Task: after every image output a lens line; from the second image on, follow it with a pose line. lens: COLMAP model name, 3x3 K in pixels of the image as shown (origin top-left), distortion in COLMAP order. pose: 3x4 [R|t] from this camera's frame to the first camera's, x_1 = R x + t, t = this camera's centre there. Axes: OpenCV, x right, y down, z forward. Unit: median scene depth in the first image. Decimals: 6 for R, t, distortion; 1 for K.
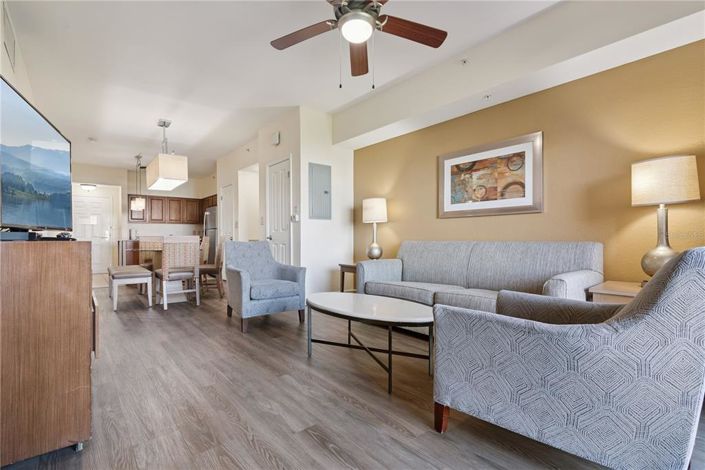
lens RADIAL K [[327.2, 0, 352.9], [0, 327.2, 238.2], [0, 0, 1]] dist [0.004089, -0.000455]
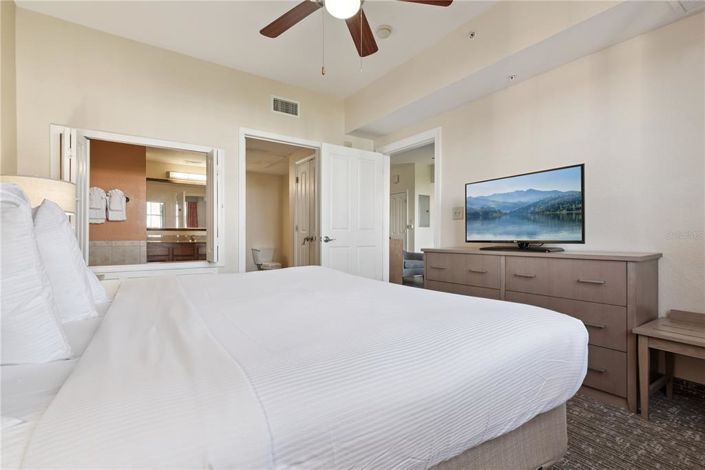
lens RADIAL K [[327.2, 0, 351.3], [0, 327.2, 237.6], [0, 0, 1]] dist [0.004089, -0.000455]
pose [[0.994541, 0.009588, -0.103907, -0.305351], [-0.009677, 0.999953, -0.000351, 0.000854], [0.103899, 0.001354, 0.994587, -0.752256]]
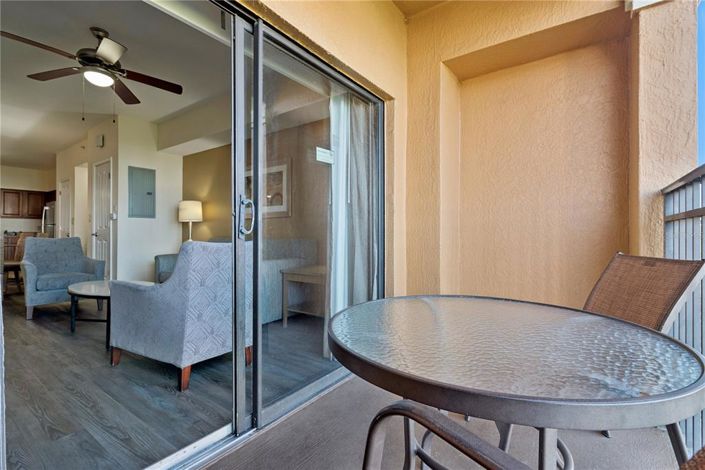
lens RADIAL K [[327.2, 0, 350.8], [0, 327.2, 232.6], [0, 0, 1]] dist [0.004089, -0.000455]
pose [[0.970194, 0.004350, 0.242289, 0.320567], [-0.003203, 0.999982, -0.005125, -0.004991], [-0.242307, 0.004197, 0.970190, -0.245357]]
